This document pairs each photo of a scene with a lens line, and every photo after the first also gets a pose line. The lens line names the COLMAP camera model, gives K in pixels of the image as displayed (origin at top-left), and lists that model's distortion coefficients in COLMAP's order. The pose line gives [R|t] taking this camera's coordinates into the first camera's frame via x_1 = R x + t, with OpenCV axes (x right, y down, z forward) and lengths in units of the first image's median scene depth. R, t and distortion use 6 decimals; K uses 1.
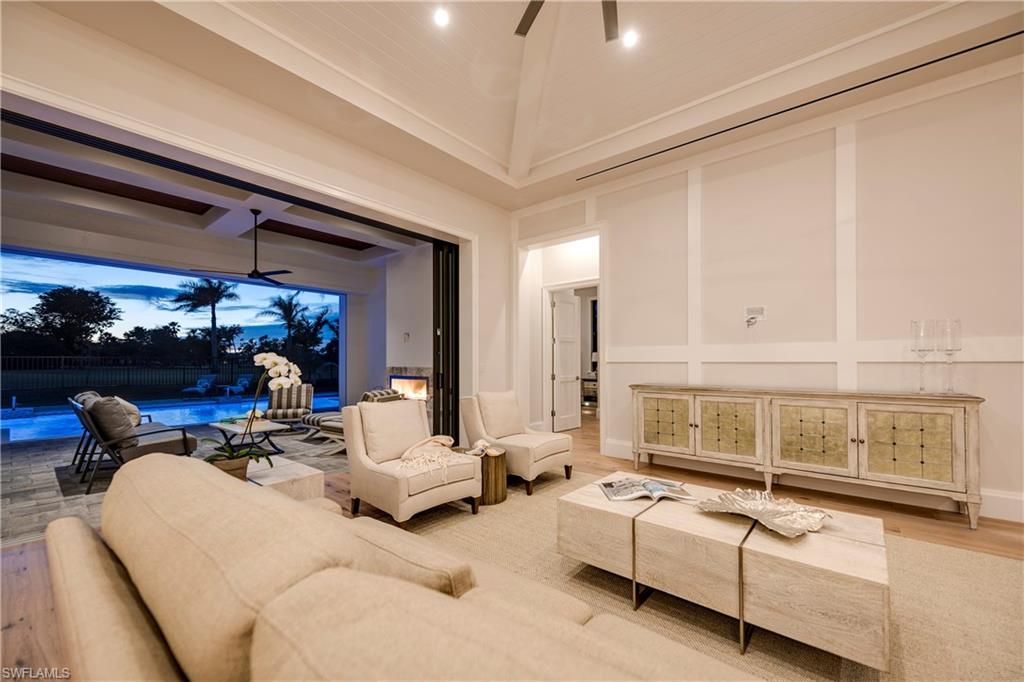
lens RADIAL K [[408.7, 0, 540.0], [0, 408.7, 357.3], [0, 0, 1]] dist [0.004050, 0.000333]
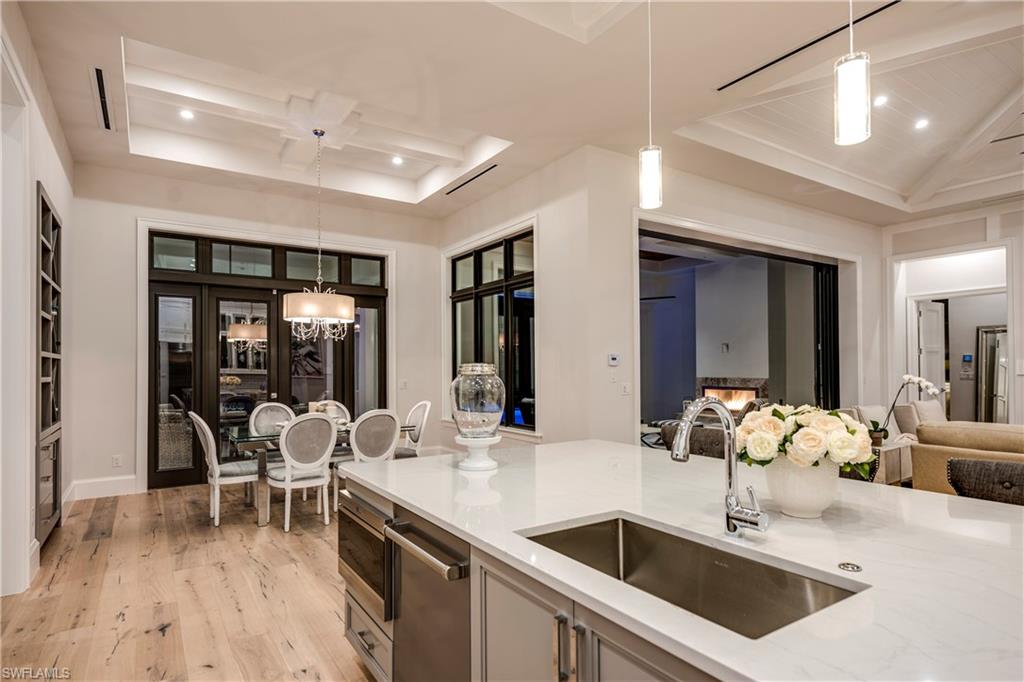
lens RADIAL K [[562.1, 0, 533.8], [0, 562.1, 364.0], [0, 0, 1]] dist [-0.001921, -0.001005]
pose [[0.953022, -0.007690, -0.302804, -0.485664], [0.009914, 0.999934, 0.005808, -0.030298], [0.302740, -0.008537, 0.953035, -0.617315]]
